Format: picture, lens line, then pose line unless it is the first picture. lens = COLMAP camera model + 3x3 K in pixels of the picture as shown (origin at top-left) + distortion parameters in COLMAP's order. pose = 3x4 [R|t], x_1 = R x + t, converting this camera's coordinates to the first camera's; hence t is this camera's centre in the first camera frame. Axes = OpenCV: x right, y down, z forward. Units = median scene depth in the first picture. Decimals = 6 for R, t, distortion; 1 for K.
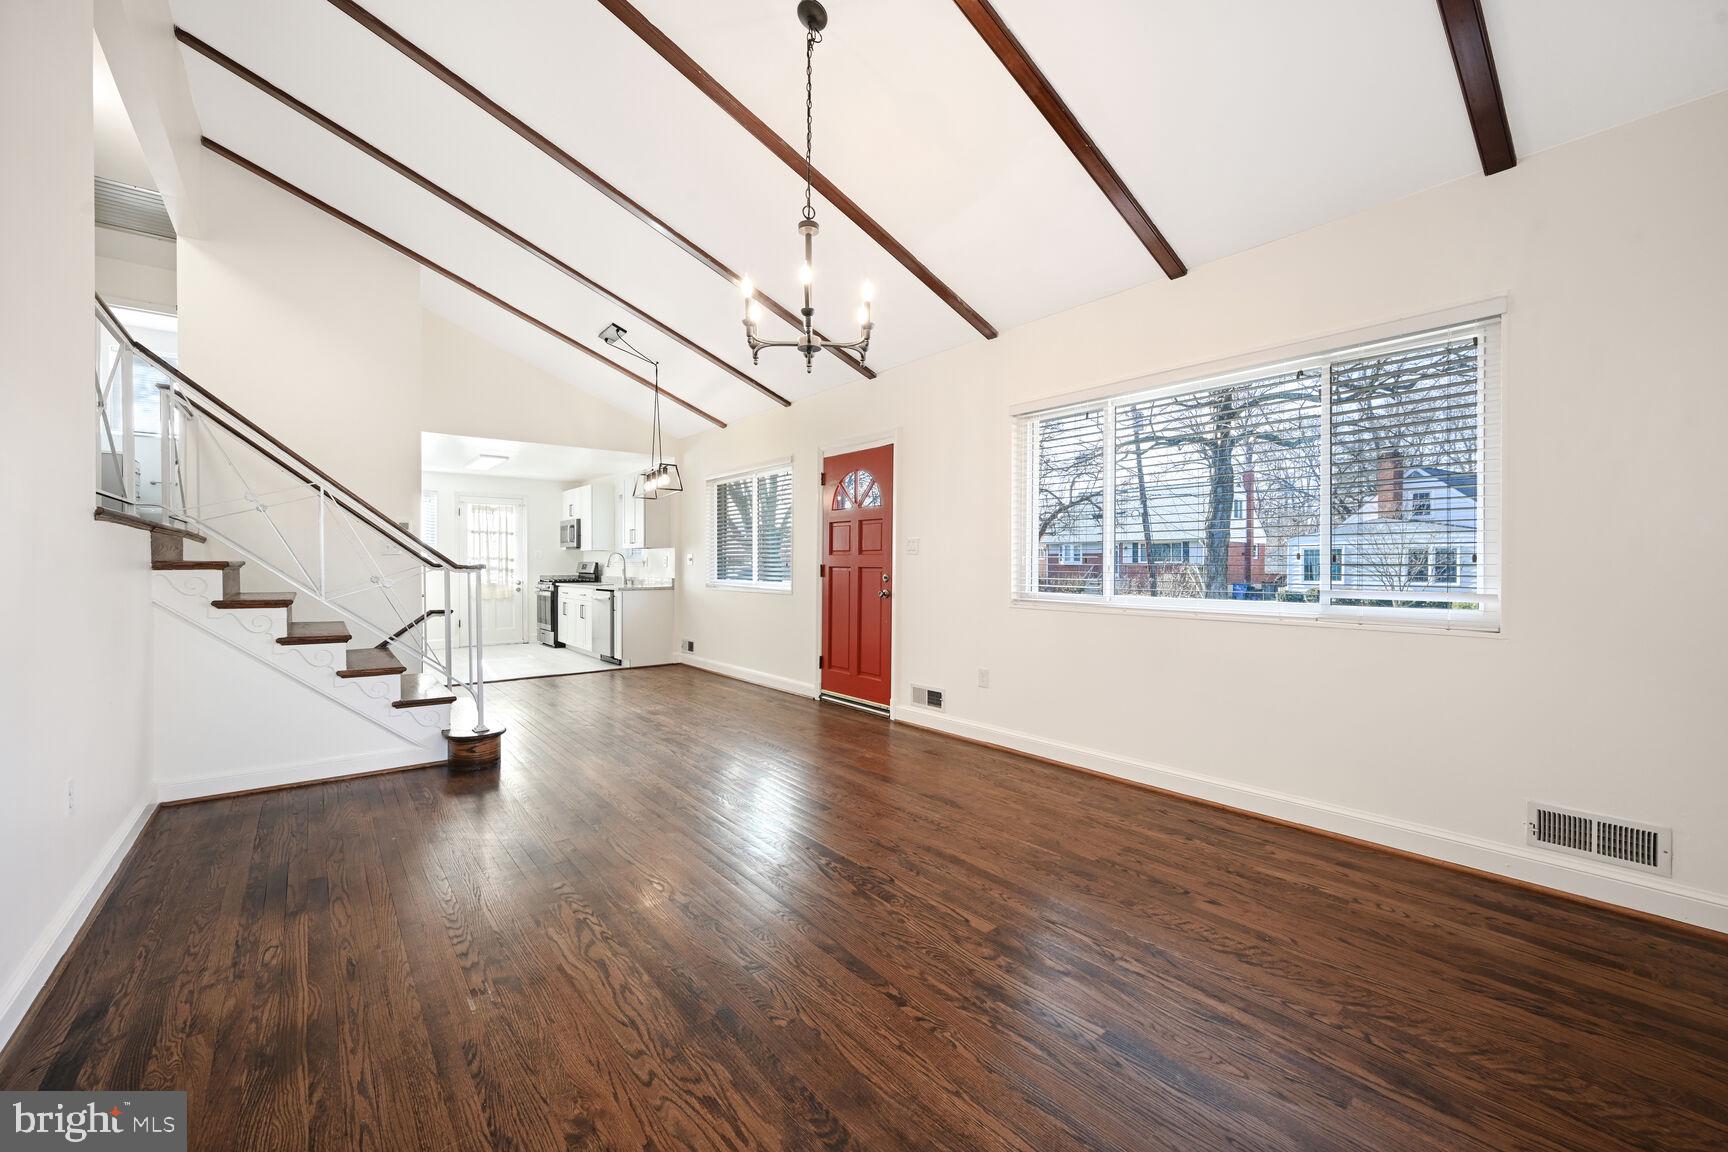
lens RADIAL K [[716.1, 0, 866.2], [0, 716.1, 564.2], [0, 0, 1]] dist [0.001028, 0.000113]
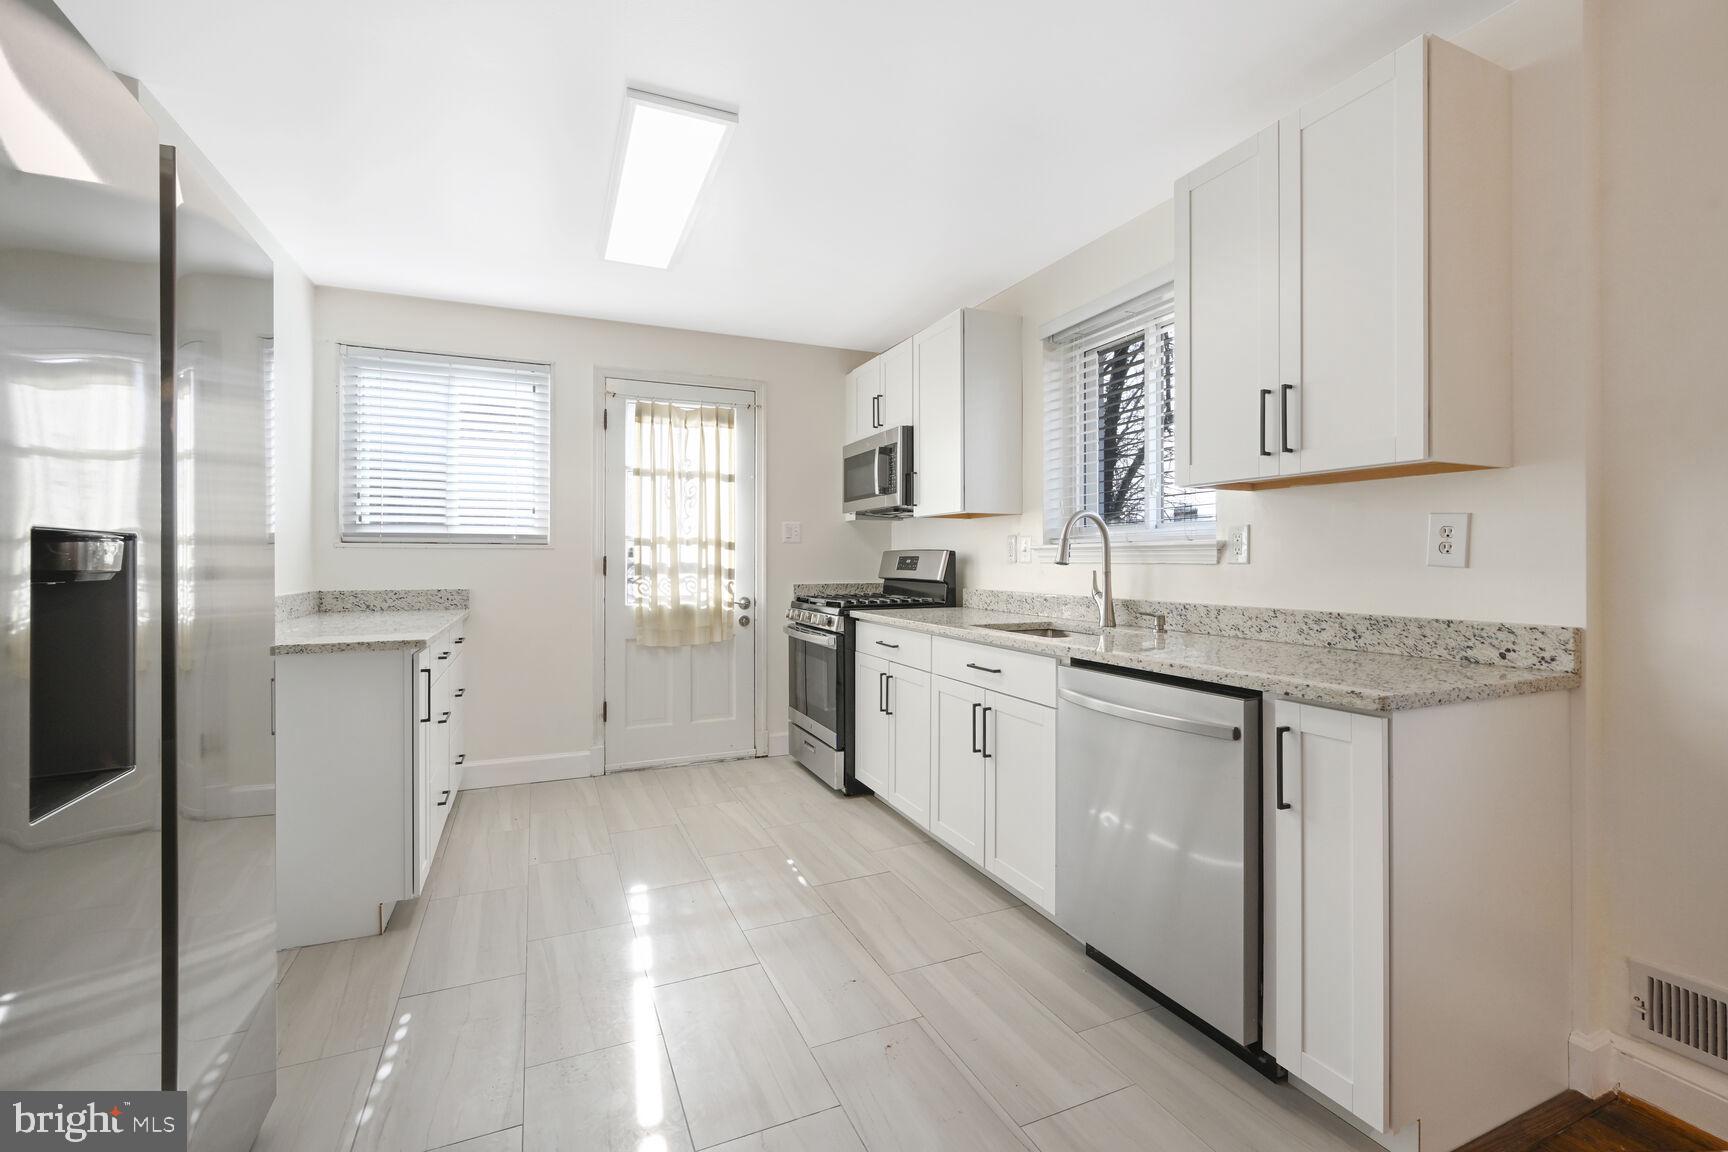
lens RADIAL K [[716.1, 0, 866.2], [0, 716.1, 564.2], [0, 0, 1]] dist [0.001028, 0.000113]
pose [[0.968242, 0.003755, -0.249987, -0.329443], [-0.003493, 0.999993, 0.001494, 0.003740], [0.249991, -0.000573, 0.968248, 0.649443]]
